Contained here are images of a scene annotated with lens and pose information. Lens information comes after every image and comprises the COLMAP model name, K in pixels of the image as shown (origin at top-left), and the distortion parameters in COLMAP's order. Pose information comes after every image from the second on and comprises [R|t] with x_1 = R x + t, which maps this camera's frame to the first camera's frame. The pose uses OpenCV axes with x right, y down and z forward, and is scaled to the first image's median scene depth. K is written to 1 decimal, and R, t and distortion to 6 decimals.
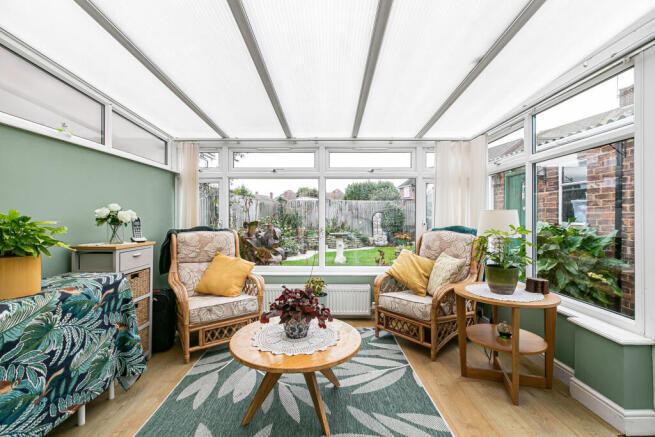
lens RADIAL K [[298.1, 0, 332.6], [0, 298.1, 218.5], [0, 0, 1]] dist [0.004295, 0.000907]
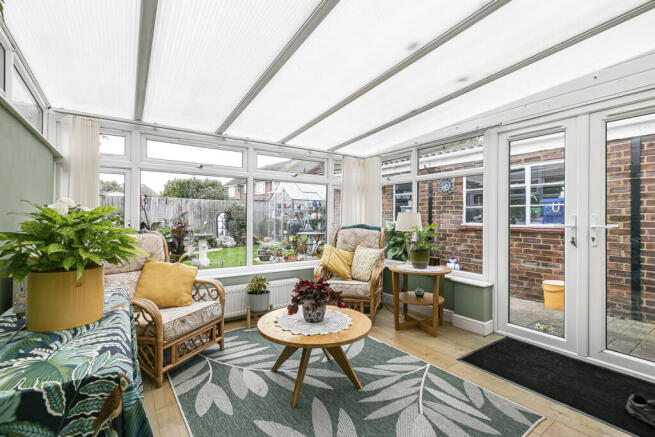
lens RADIAL K [[298.1, 0, 334.3], [0, 298.1, 219.7], [0, 0, 1]] dist [0.004295, 0.000907]
pose [[0.822539, -0.000311, 0.568708, -0.419552], [-0.002041, 0.999992, 0.003499, 0.000360], [-0.568705, -0.004039, 0.822532, 0.008309]]
